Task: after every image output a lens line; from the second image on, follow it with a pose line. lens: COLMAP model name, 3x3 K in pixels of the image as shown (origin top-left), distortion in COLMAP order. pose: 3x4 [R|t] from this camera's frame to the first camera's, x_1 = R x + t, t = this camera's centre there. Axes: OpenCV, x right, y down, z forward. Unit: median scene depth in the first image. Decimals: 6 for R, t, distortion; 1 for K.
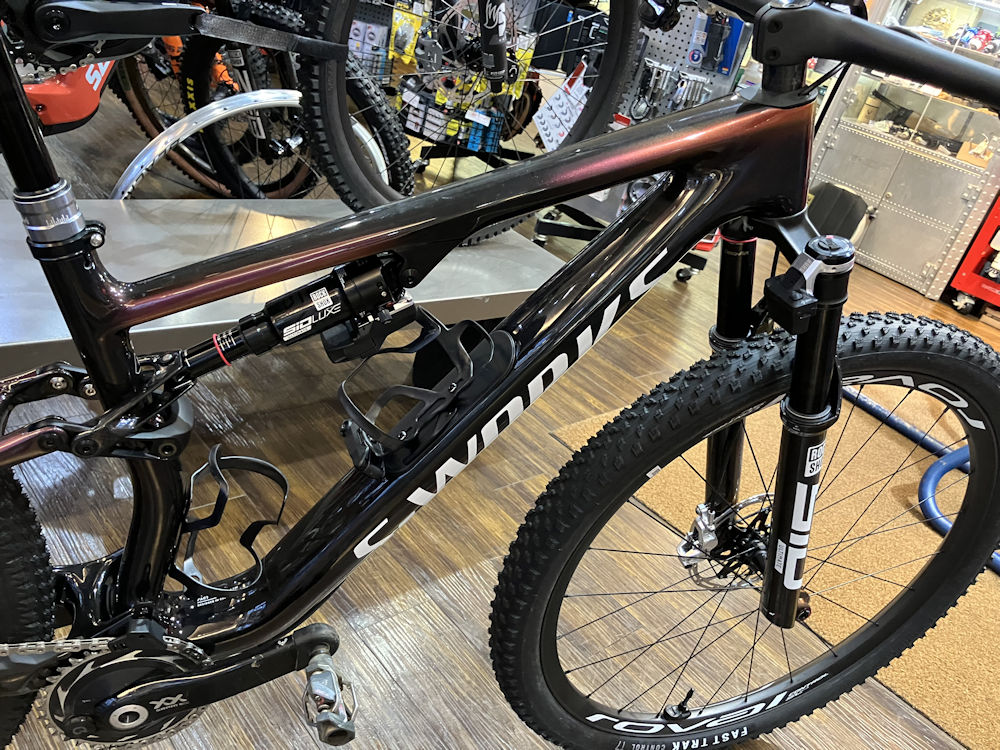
lens RADIAL K [[817.7, 0, 494.1], [0, 817.7, 370.5], [0, 0, 1]] dist [0.038595, -0.056449]
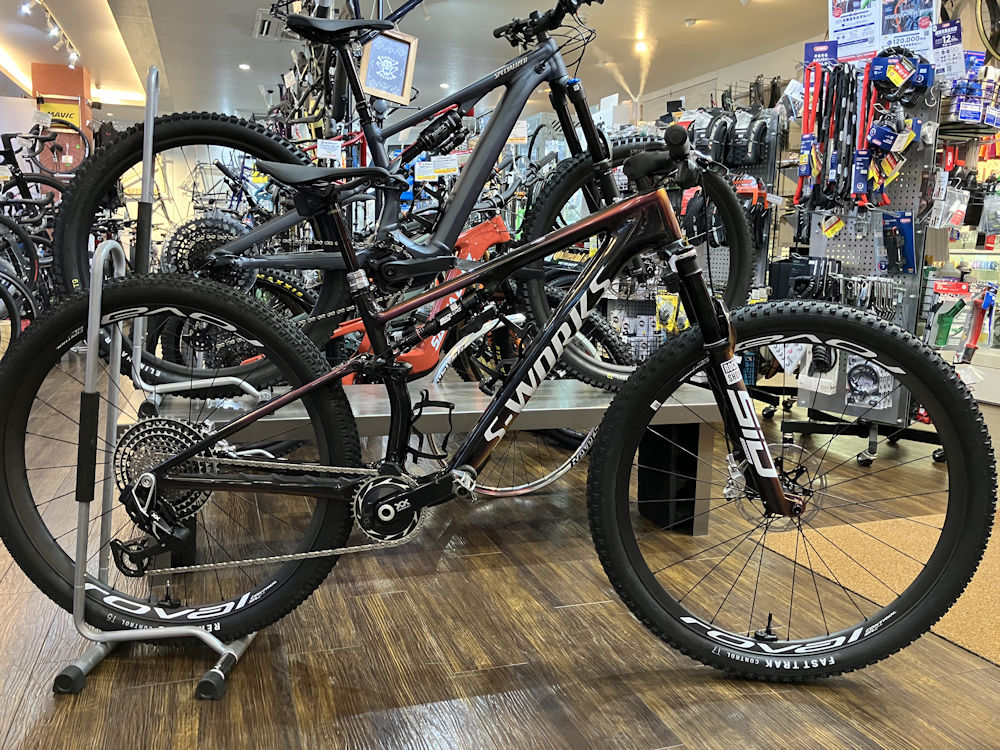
lens RADIAL K [[808.2, 0, 493.2], [0, 808.2, 369.1], [0, 0, 1]] dist [0.079406, -0.152541]
pose [[0.897968, -0.172992, -0.404632, 0.459135], [0.000102, 0.919574, -0.392917, 0.564239], [0.440061, 0.352786, 0.825765, -0.481209]]
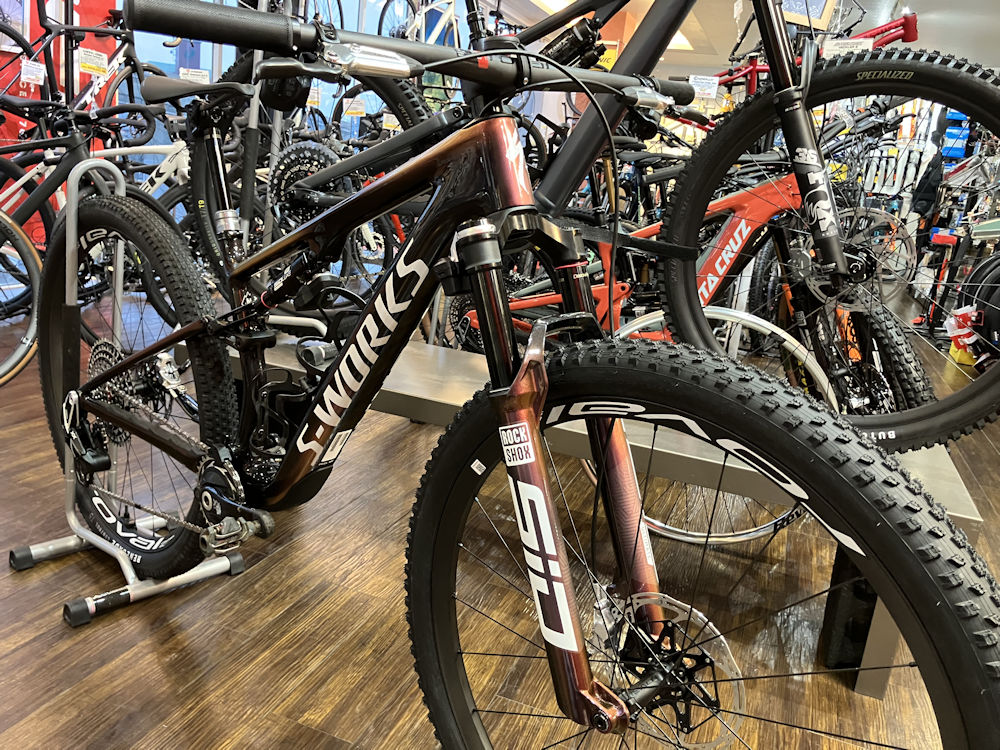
lens RADIAL K [[824.2, 0, 488.0], [0, 824.2, 381.9], [0, 0, 1]] dist [0.017055, -0.038274]
pose [[0.470920, 0.025309, -0.881813, 0.911304], [-0.403916, 0.894842, -0.190023, 0.172557], [0.784274, 0.445664, 0.431622, 0.356100]]
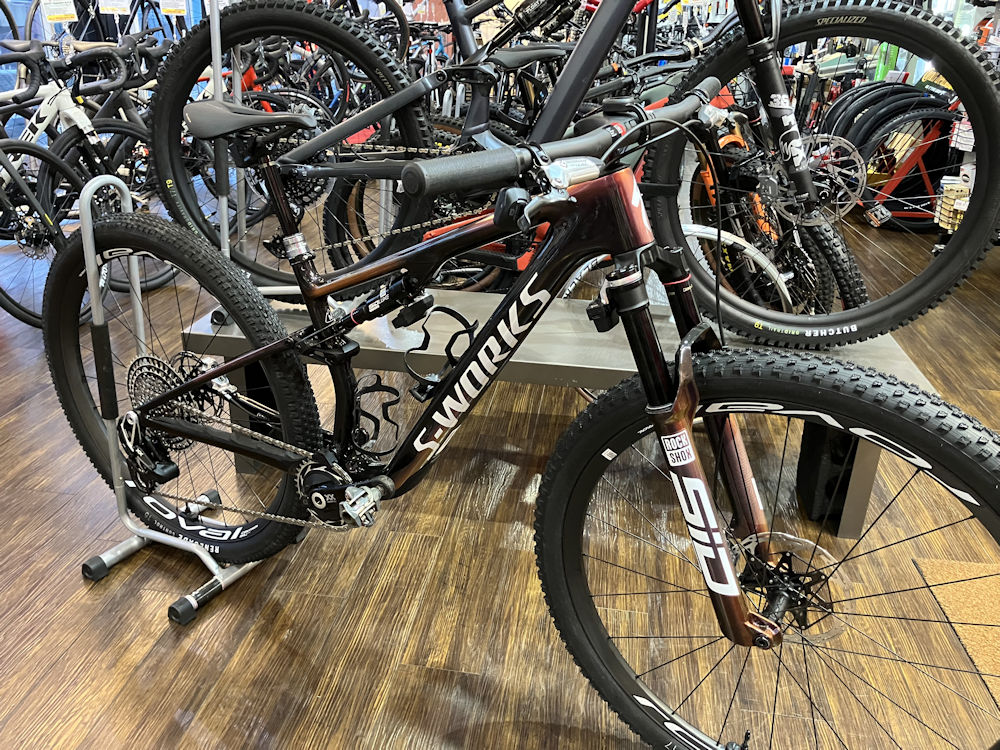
lens RADIAL K [[817.7, 0, 494.1], [0, 817.7, 370.5], [0, 0, 1]] dist [0.038595, -0.056449]
pose [[0.624973, 0.076931, -0.776846, 0.842577], [-0.237919, 0.966560, -0.095688, 0.124471], [0.743507, 0.244629, 0.622378, -0.006016]]
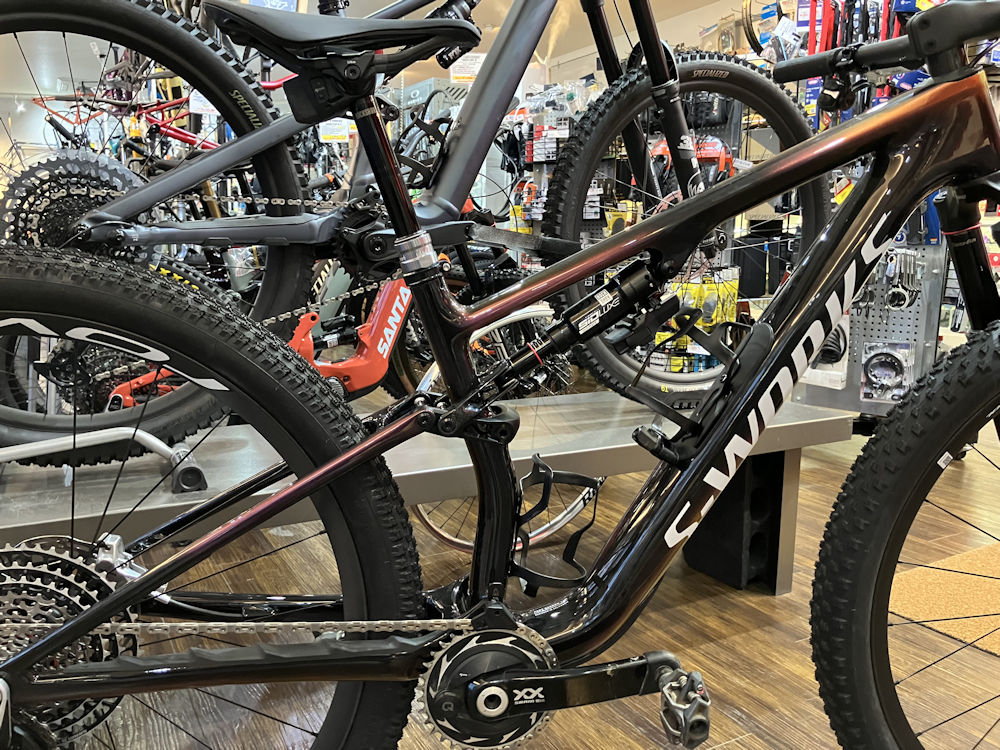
lens RADIAL K [[818.3, 0, 486.5], [0, 818.3, 373.8], [0, 0, 1]] dist [0.010700, 0.005288]
pose [[0.944312, -0.207986, -0.254983, -0.045510], [0.104005, 0.923837, -0.368386, 0.258447], [0.312182, 0.321352, 0.894022, -0.089431]]
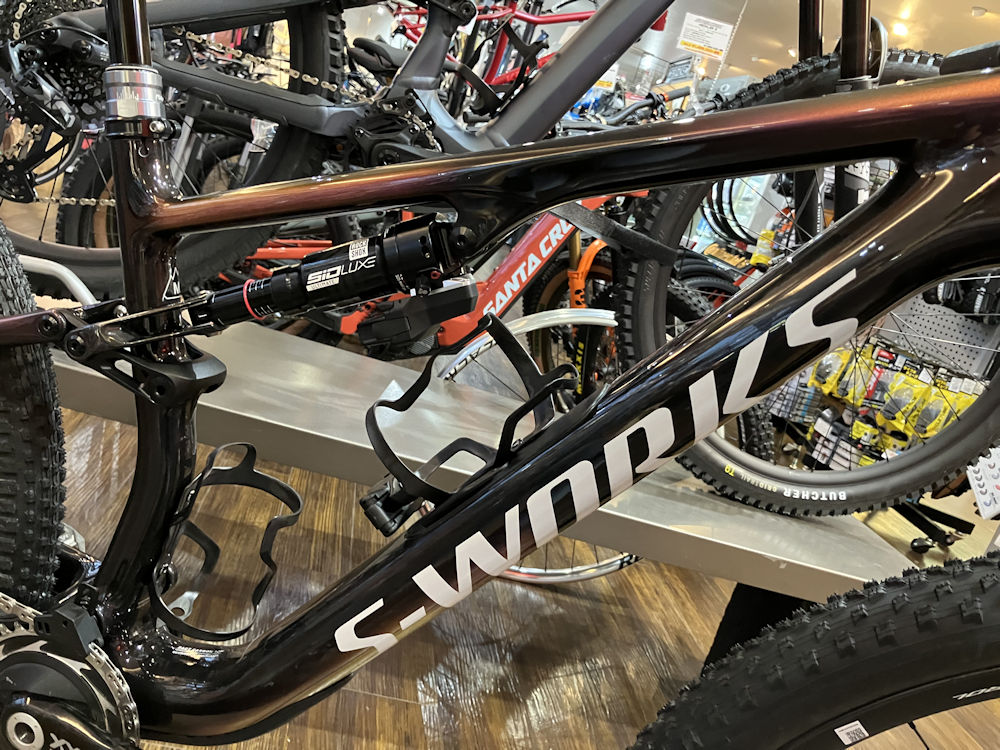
lens RADIAL K [[824.2, 0, 488.0], [0, 824.2, 381.9], [0, 0, 1]] dist [0.017055, -0.038274]
pose [[0.840461, 0.141115, -0.523174, 0.188445], [-0.343088, 0.885899, -0.312207, 0.132073], [0.419423, 0.441893, 0.792979, 0.249300]]
